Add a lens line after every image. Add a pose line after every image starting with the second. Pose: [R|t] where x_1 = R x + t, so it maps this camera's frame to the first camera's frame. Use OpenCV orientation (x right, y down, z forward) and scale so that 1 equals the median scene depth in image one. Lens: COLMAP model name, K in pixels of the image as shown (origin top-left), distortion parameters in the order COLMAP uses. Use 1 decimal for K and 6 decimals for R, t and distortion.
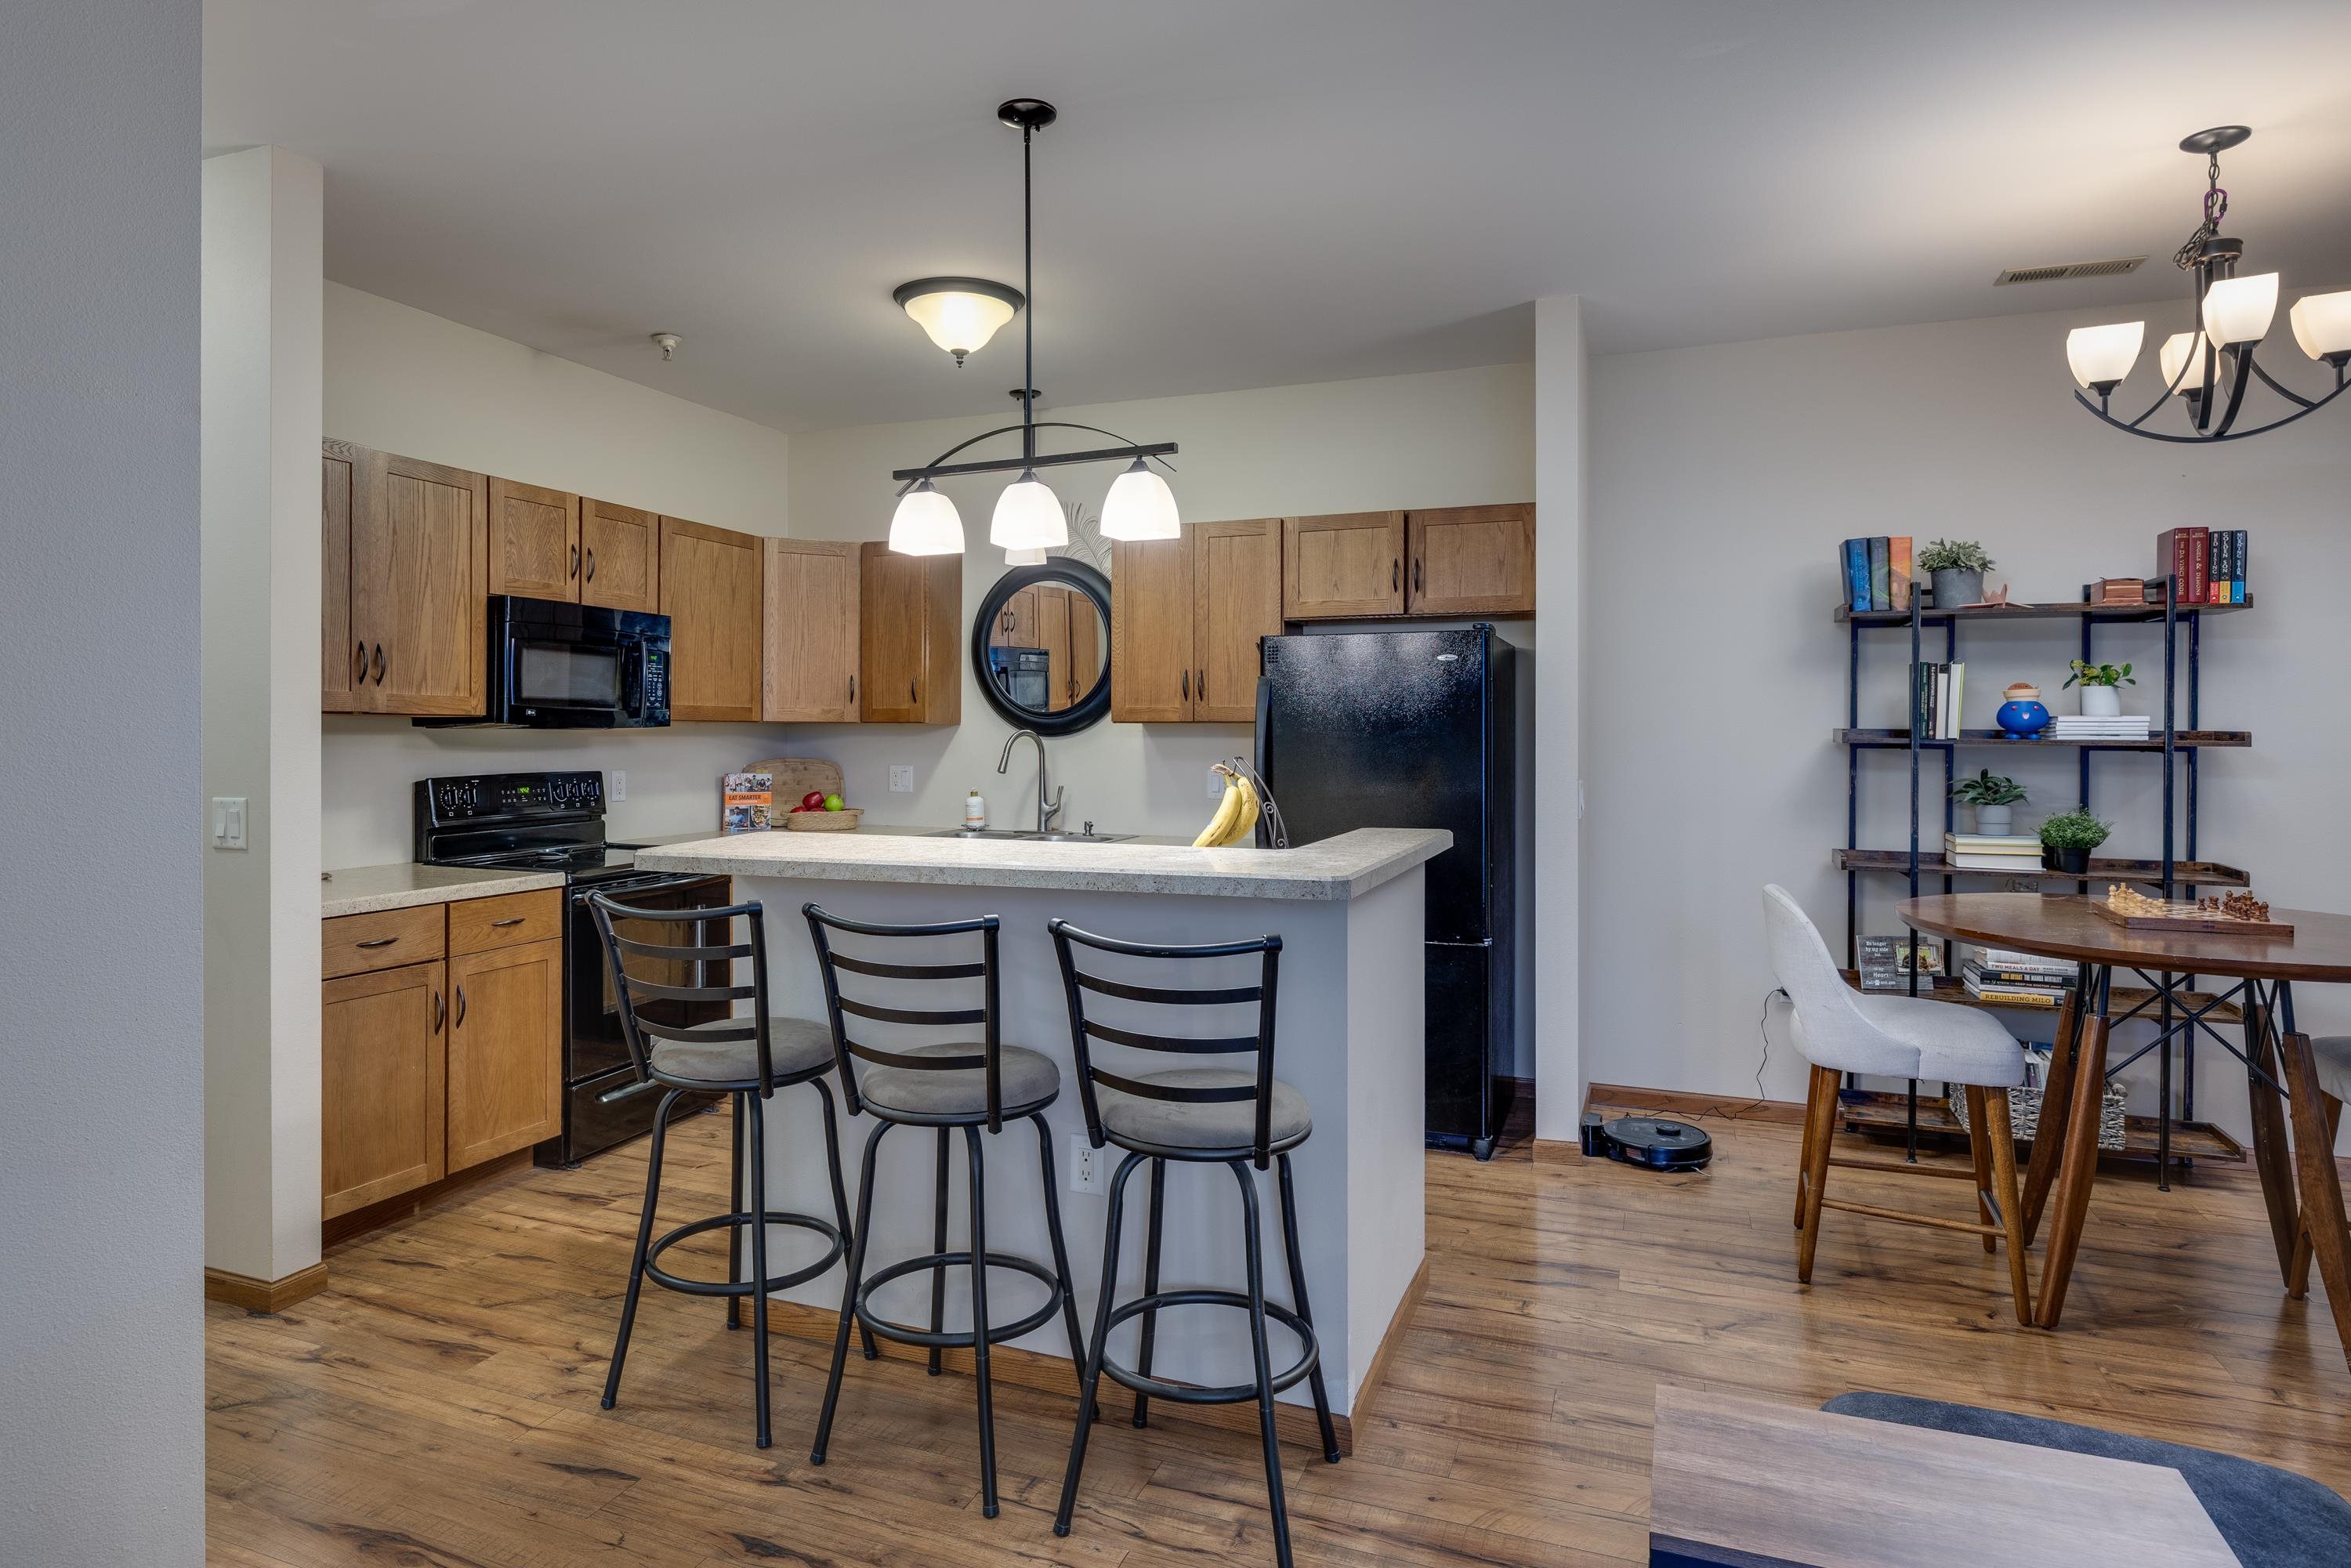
lens RADIAL K [[1312.8, 0, 1171.3], [0, 1312.8, 737.0], [0, 0, 1]] dist [0.000691, 0.000216]
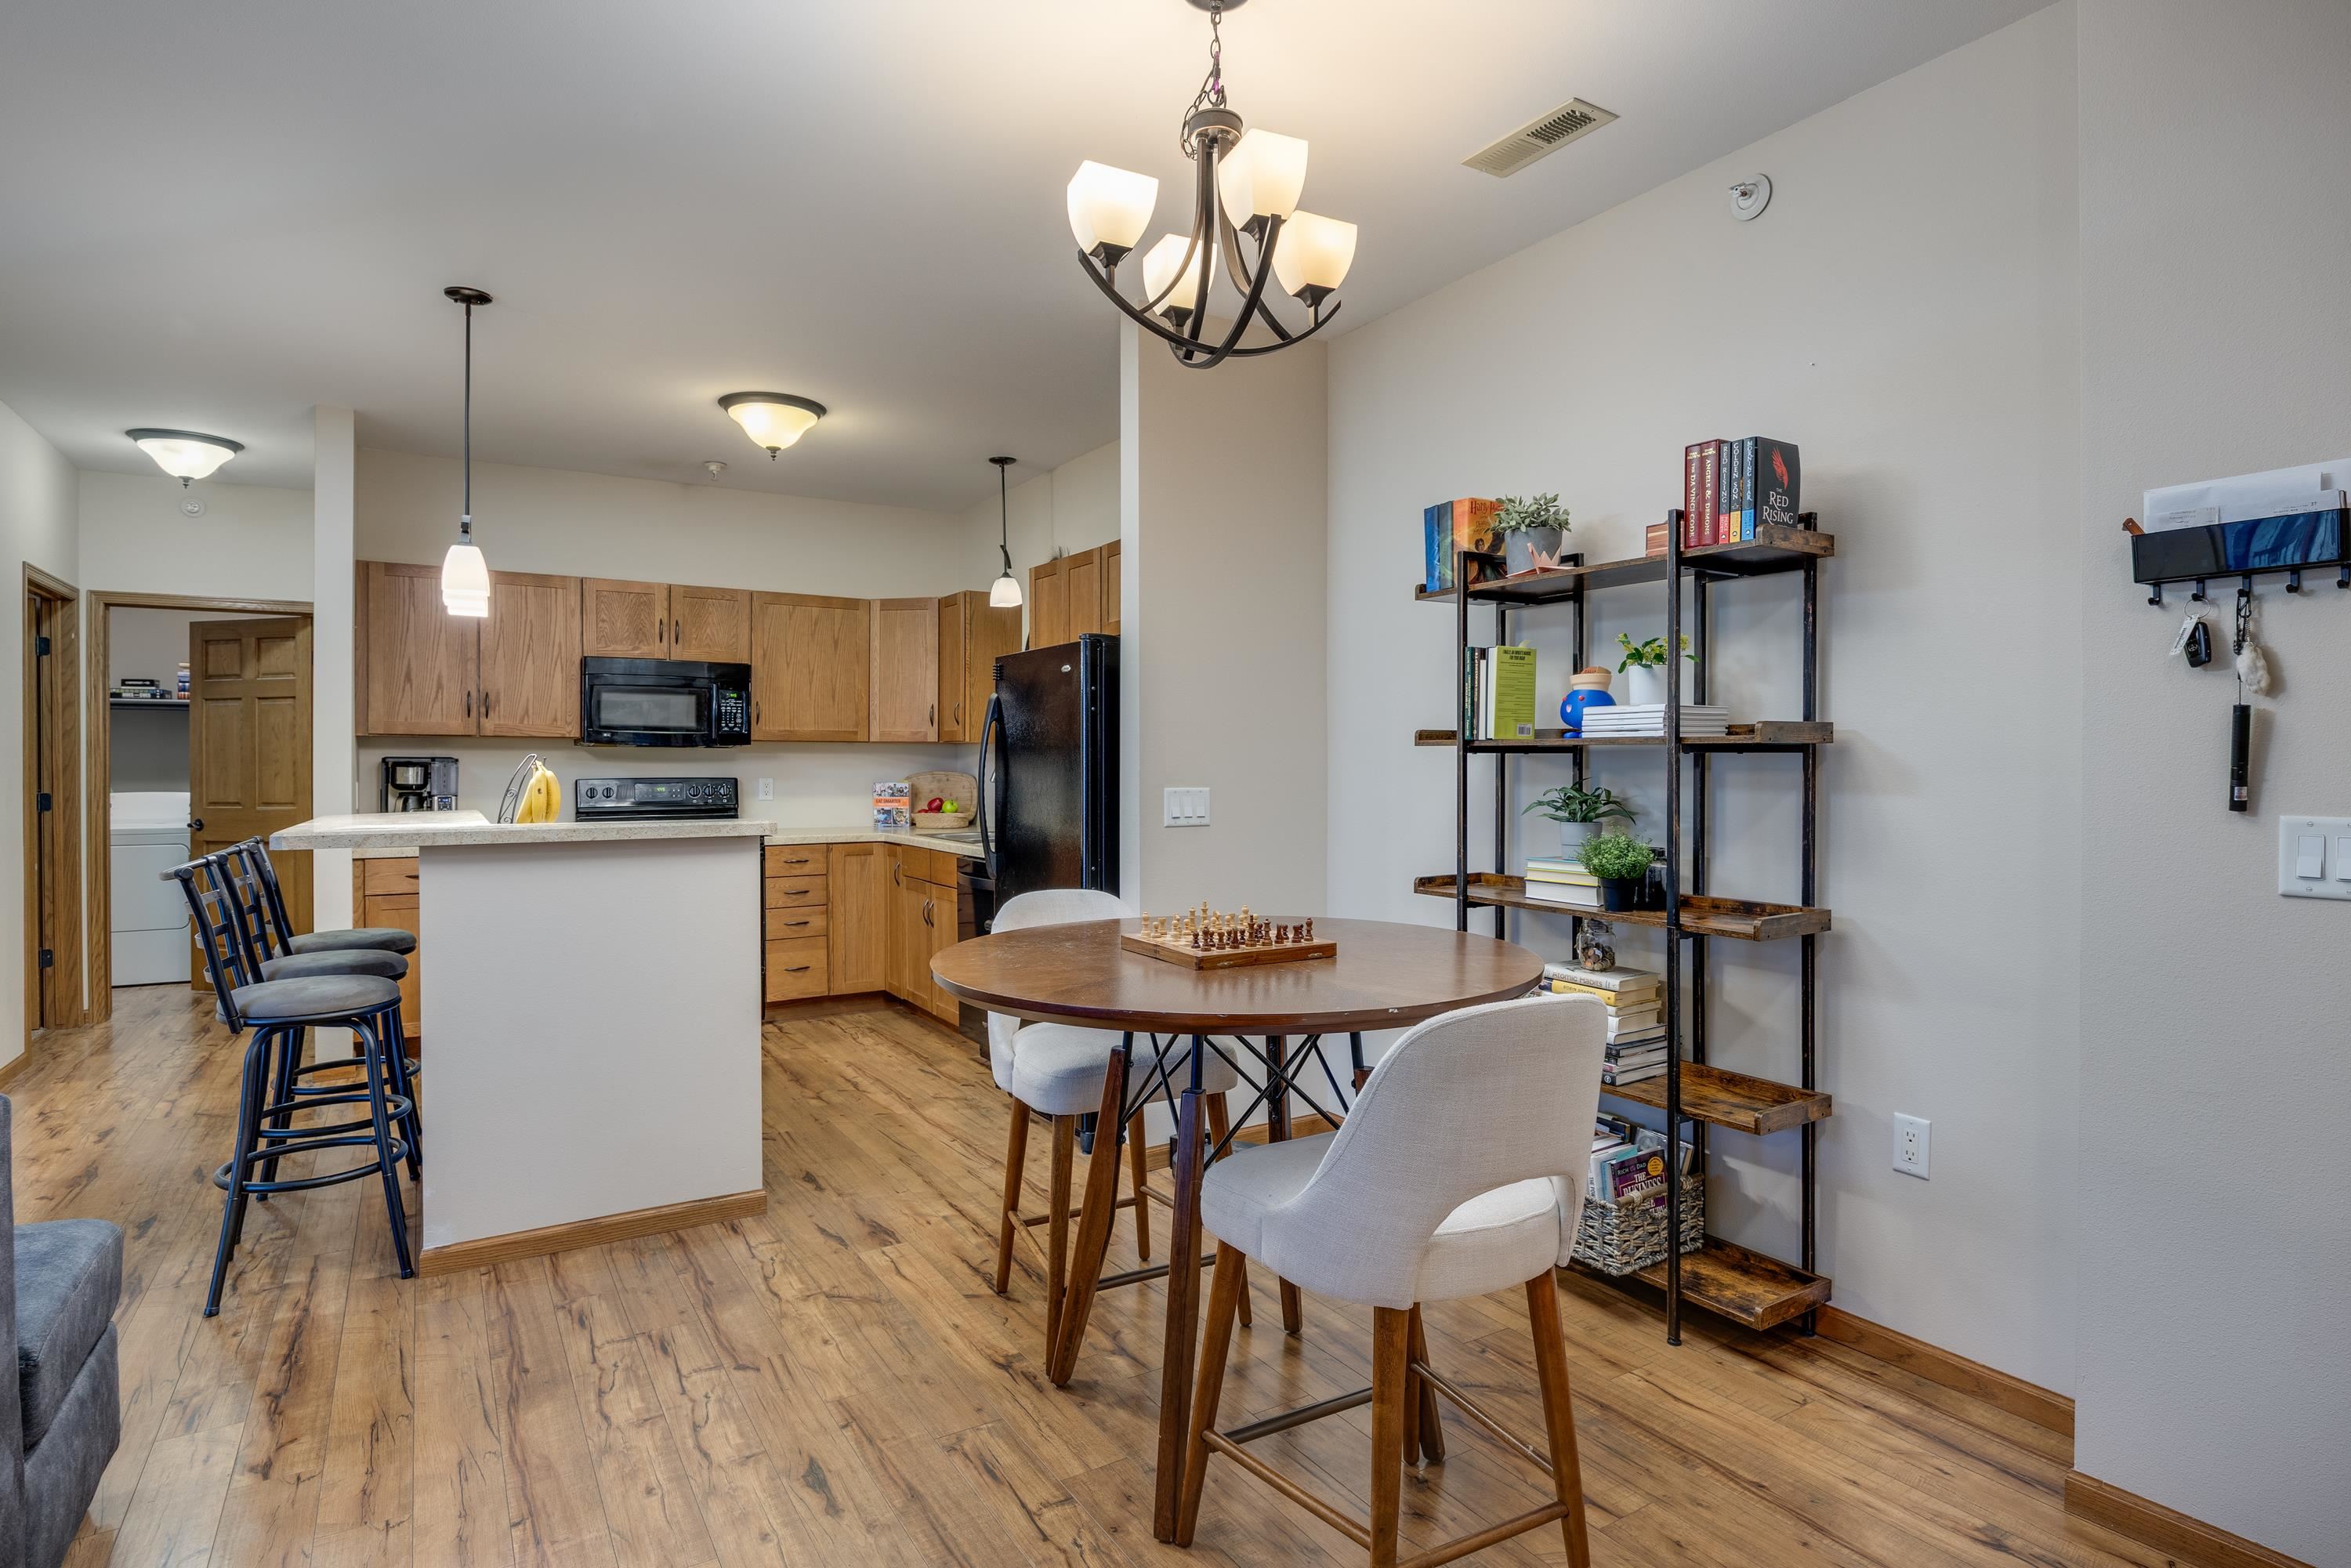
lens RADIAL K [[1253.0, 0, 1220.4], [0, 1253.0, 764.6], [0, 0, 1]] dist [-0.000441, -0.000044]
pose [[0.808410, -0.003568, -0.588608, 0.901142], [0.001893, 0.999992, -0.003461, 0.020517], [0.588616, 0.001684, 0.808411, 0.265464]]
